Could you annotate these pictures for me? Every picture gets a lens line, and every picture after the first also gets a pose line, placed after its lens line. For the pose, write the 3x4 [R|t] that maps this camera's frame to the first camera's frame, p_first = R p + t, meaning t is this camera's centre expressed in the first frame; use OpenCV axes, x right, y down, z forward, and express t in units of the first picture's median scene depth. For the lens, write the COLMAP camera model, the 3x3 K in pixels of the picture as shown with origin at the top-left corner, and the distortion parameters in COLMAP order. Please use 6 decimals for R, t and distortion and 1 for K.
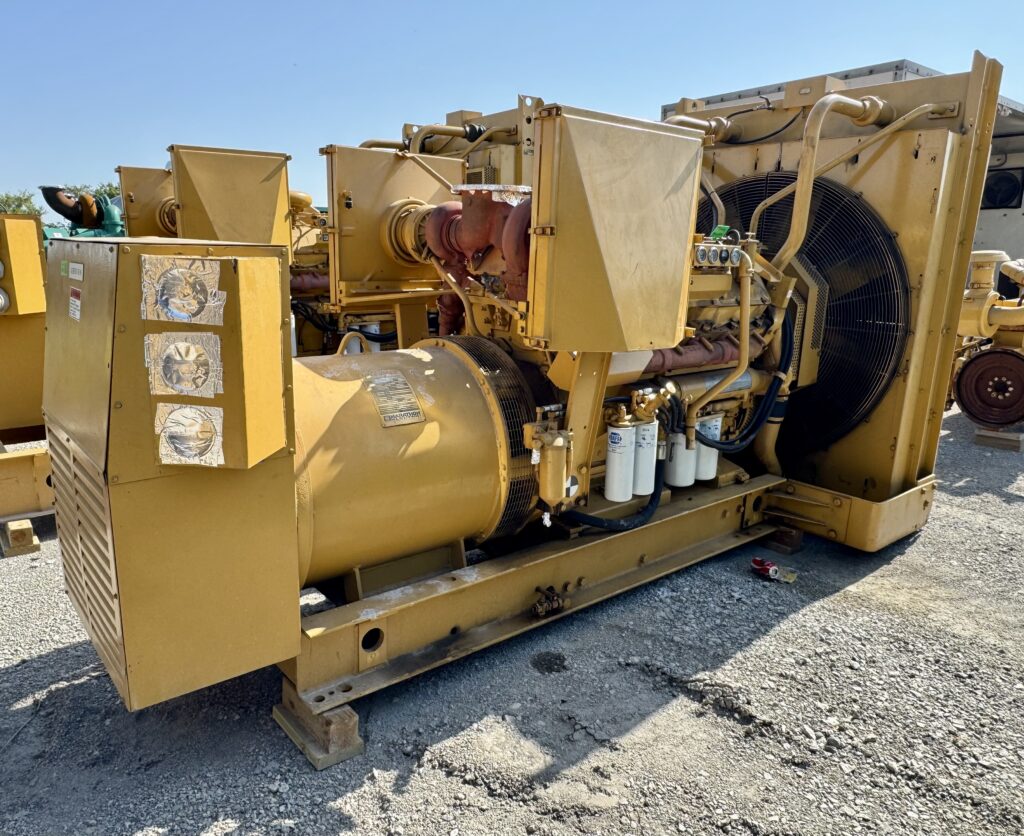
lens RADIAL K [[726.4, 0, 512.0], [0, 726.4, 418.0], [0, 0, 1]] dist [0.002781, 0.000728]
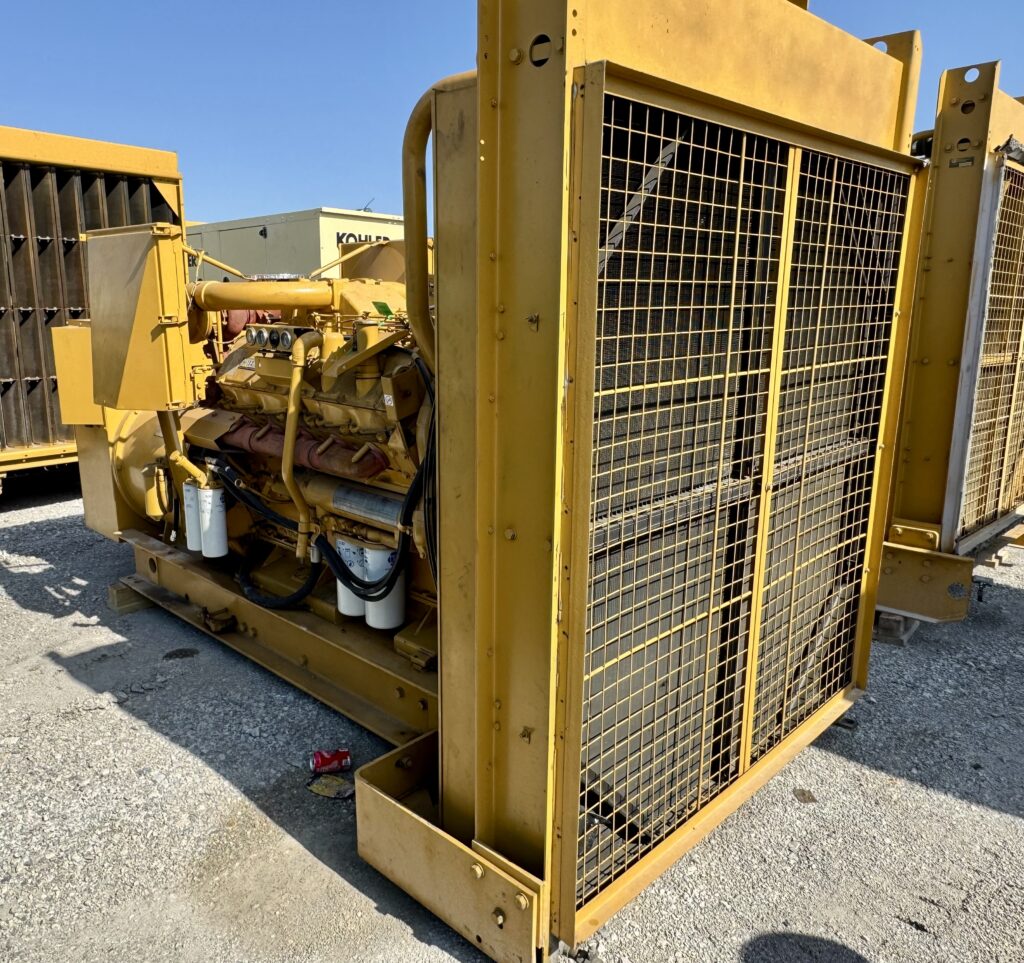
lens RADIAL K [[844.3, 0, 512.0], [0, 844.3, 481.5], [0, 0, 1]] dist [-0.006181, -0.002373]
pose [[0.114602, 0.200792, -0.972907, 1.506820], [-0.229705, 0.958175, 0.170694, -0.333433], [0.966489, 0.203920, 0.155932, 1.296366]]
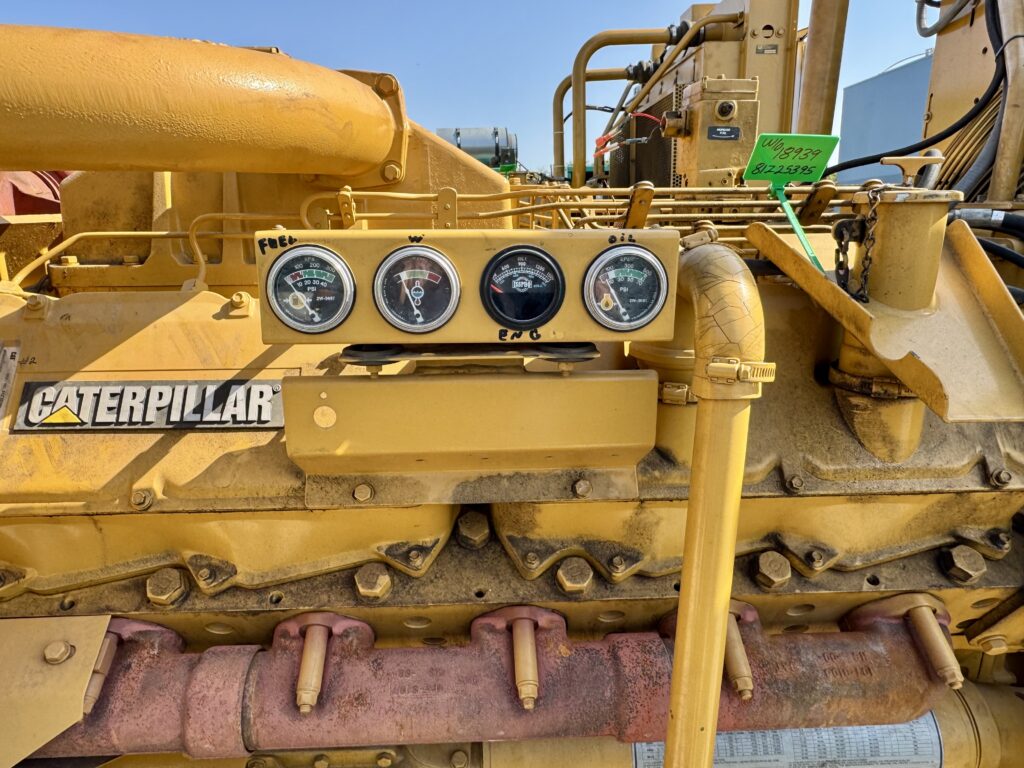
lens RADIAL K [[654.5, 0, 512.0], [0, 654.5, 384.0], [0, 0, 1]] dist [-0.001264, -0.000509]
pose [[0.798143, 0.128860, -0.588527, 0.438810], [-0.111152, 0.991585, 0.066369, -0.235235], [0.592126, 0.012444, 0.805749, 0.974611]]
